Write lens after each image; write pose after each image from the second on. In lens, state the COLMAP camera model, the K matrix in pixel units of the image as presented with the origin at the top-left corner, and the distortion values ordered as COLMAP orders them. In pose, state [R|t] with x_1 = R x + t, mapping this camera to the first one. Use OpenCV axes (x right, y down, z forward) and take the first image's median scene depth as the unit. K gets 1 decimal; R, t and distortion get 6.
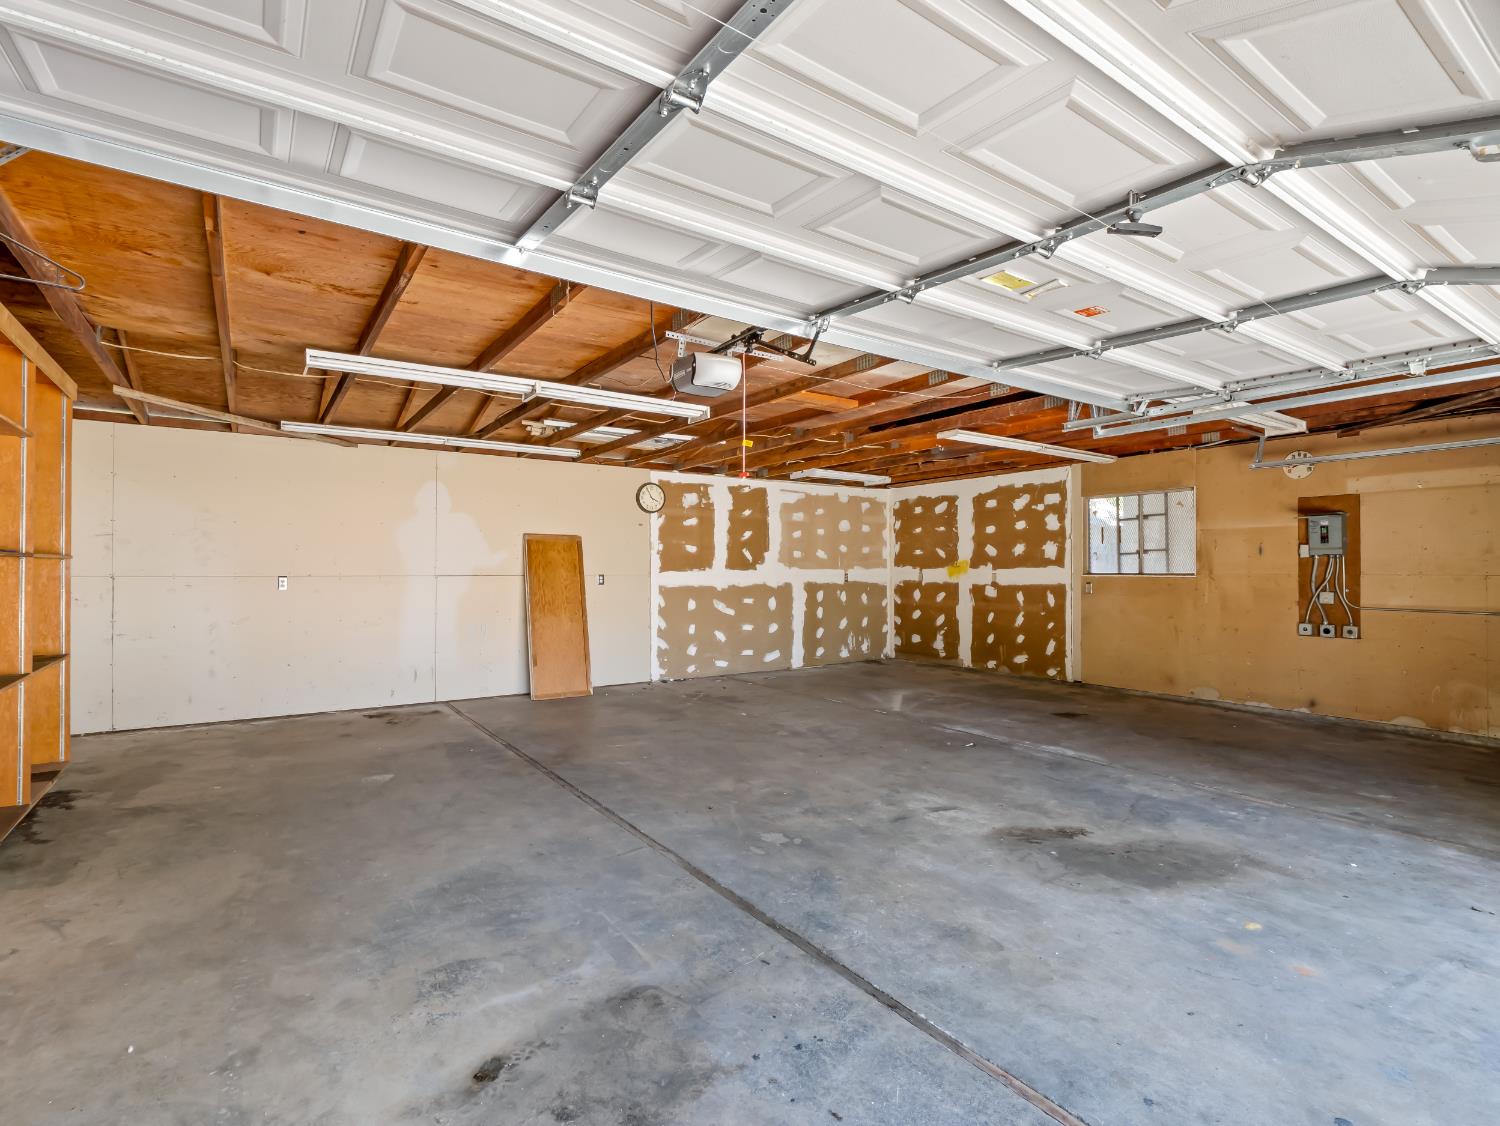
lens RADIAL K [[729.4, 0, 756.4], [0, 729.4, 560.4], [0, 0, 1]] dist [-0.016445, 0.002644]
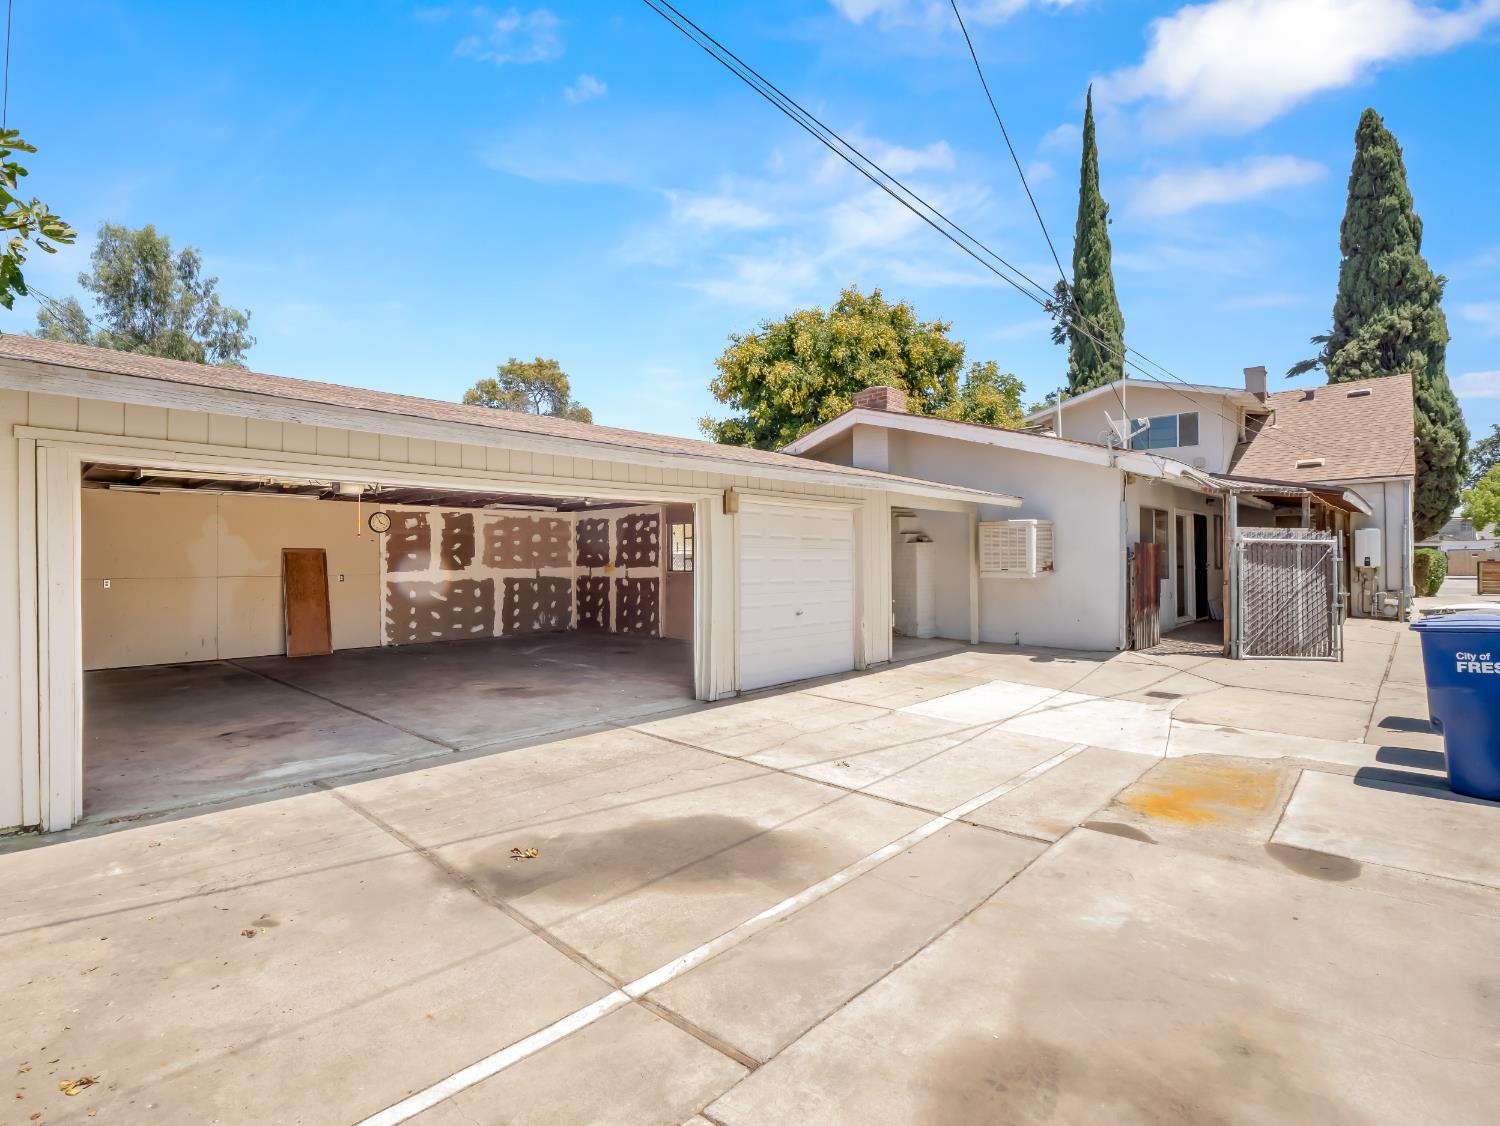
lens RADIAL K [[729.4, 0, 759.3], [0, 729.4, 557.7], [0, 0, 1]] dist [-0.016445, 0.002644]
pose [[0.974771, -0.006196, 0.223122, 0.250433], [0.004345, 0.999952, 0.008786, -0.021460], [-0.223166, -0.007595, 0.974751, -0.555155]]
